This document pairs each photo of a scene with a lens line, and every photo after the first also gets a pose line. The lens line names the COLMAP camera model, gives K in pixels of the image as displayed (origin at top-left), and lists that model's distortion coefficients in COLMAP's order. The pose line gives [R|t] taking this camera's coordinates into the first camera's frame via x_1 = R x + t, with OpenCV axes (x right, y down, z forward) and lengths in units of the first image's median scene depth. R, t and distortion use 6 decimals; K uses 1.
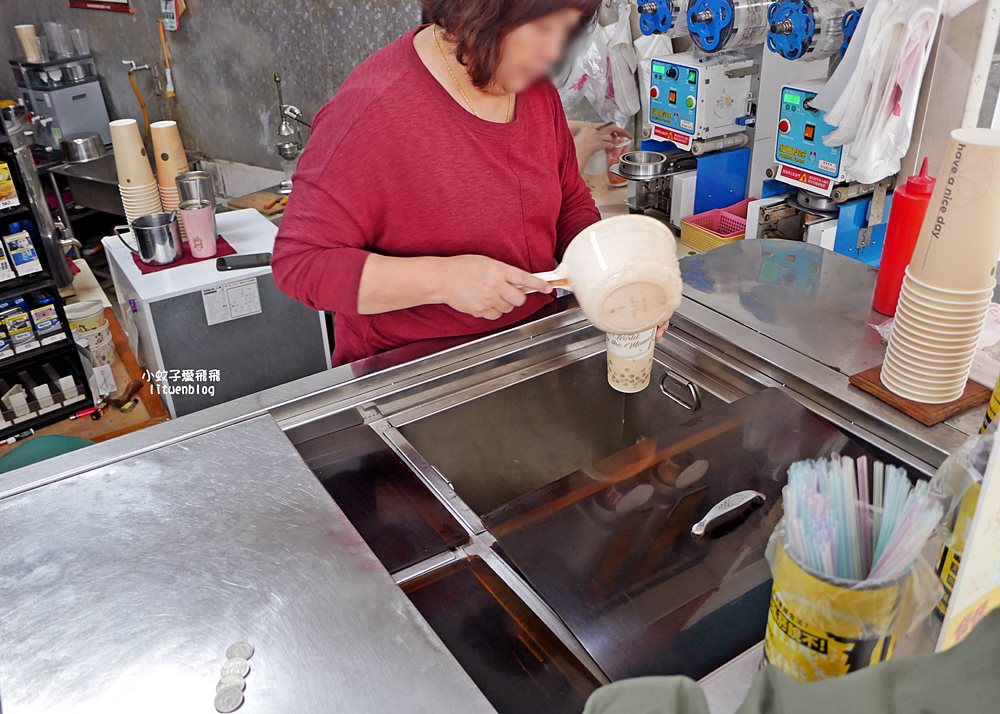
lens RADIAL K [[851.2, 0, 499.7], [0, 851.2, 358.7], [0, 0, 1]] dist [-0.033898, 0.008767]
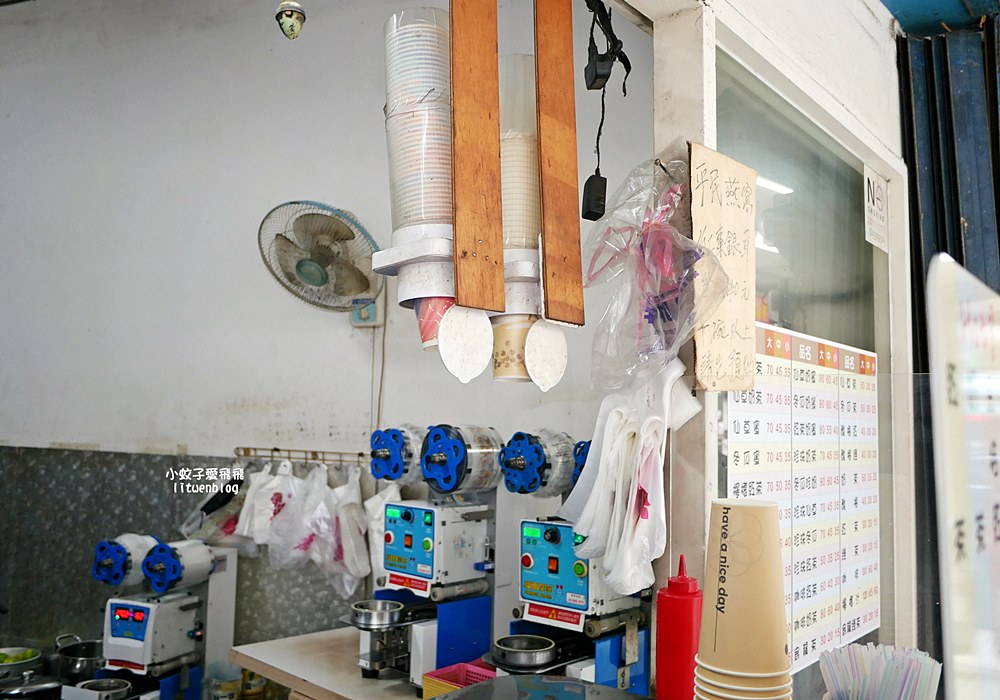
lens RADIAL K [[863.5, 0, 498.7], [0, 863.5, 342.2], [0, 0, 1]] dist [-0.049222, 0.023275]
pose [[0.952546, 0.089736, 0.290868, 0.001560], [0.092816, 0.824429, -0.558303, 0.053970], [-0.289900, 0.558807, 0.776977, 0.104475]]
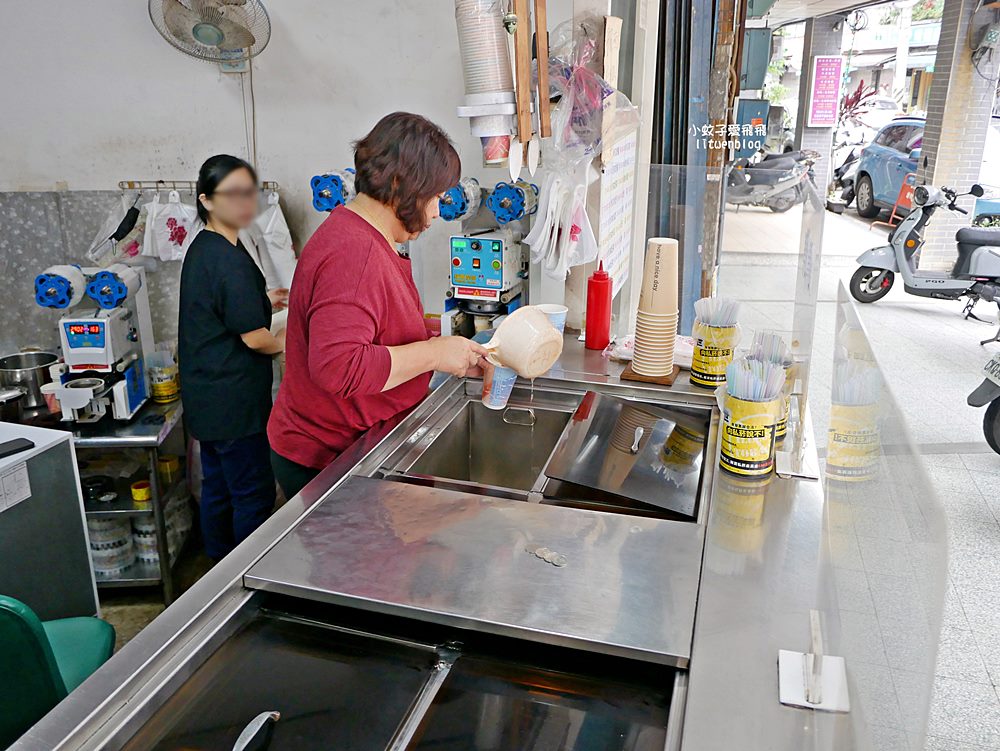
lens RADIAL K [[828.4, 0, 497.5], [0, 828.4, 372.2], [0, 0, 1]] dist [-0.036223, 0.002794]
pose [[0.757850, -0.172078, 0.629328, -0.510034], [0.288808, 0.953417, -0.087096, 0.056404], [-0.585024, 0.247760, 0.772244, -0.122138]]
